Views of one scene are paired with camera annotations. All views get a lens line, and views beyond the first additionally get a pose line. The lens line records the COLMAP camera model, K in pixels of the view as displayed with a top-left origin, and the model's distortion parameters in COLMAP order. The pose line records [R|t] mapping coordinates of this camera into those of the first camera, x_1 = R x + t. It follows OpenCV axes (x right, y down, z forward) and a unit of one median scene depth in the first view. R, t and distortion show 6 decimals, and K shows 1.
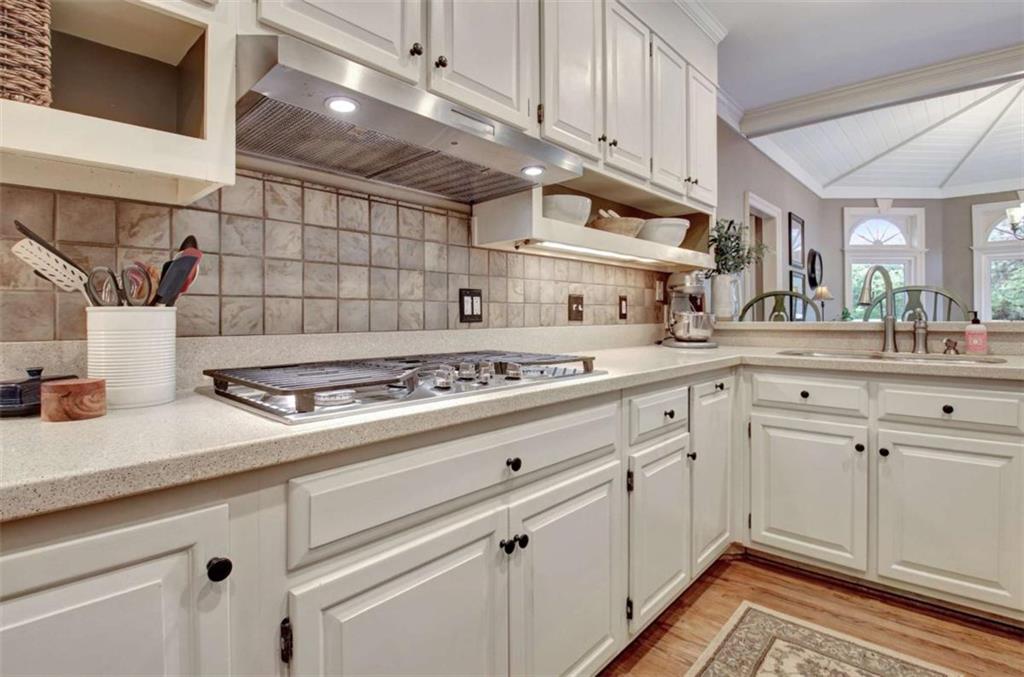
lens RADIAL K [[497.4, 0, 519.4], [0, 497.4, 315.9], [0, 0, 1]] dist [-0.012132, -0.005232]
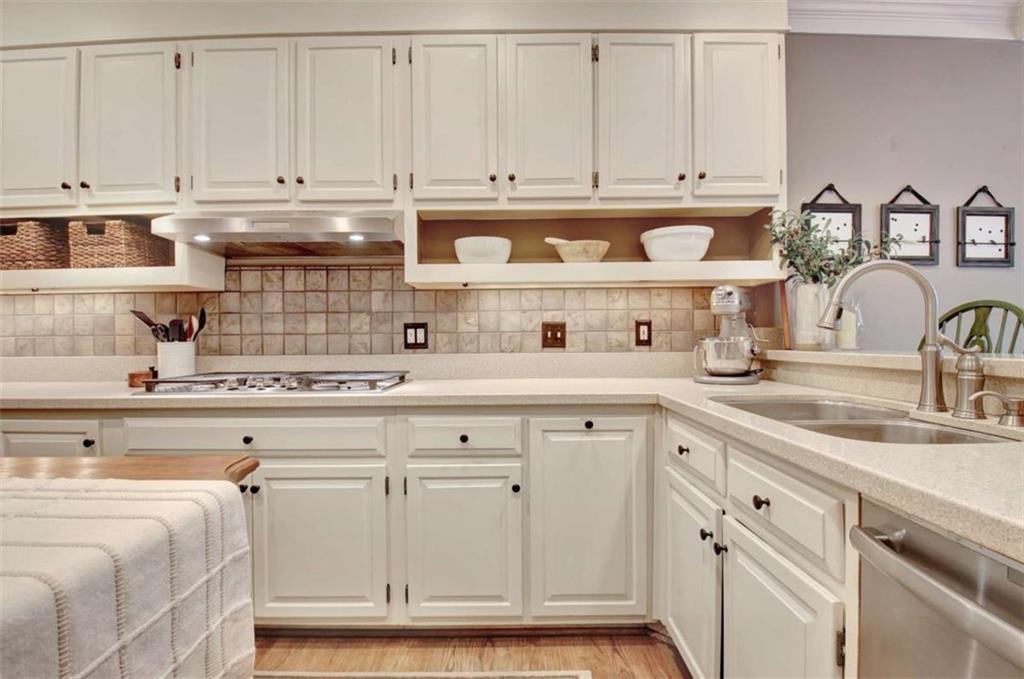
lens RADIAL K [[497.4, 0, 518.9], [0, 497.4, 339.4], [0, 0, 1]] dist [-0.012132, -0.005232]
pose [[0.675215, 0.001122, -0.737620, 1.158111], [0.006692, 0.999948, 0.007647, -0.021762], [0.737591, -0.010100, 0.675172, 0.365811]]
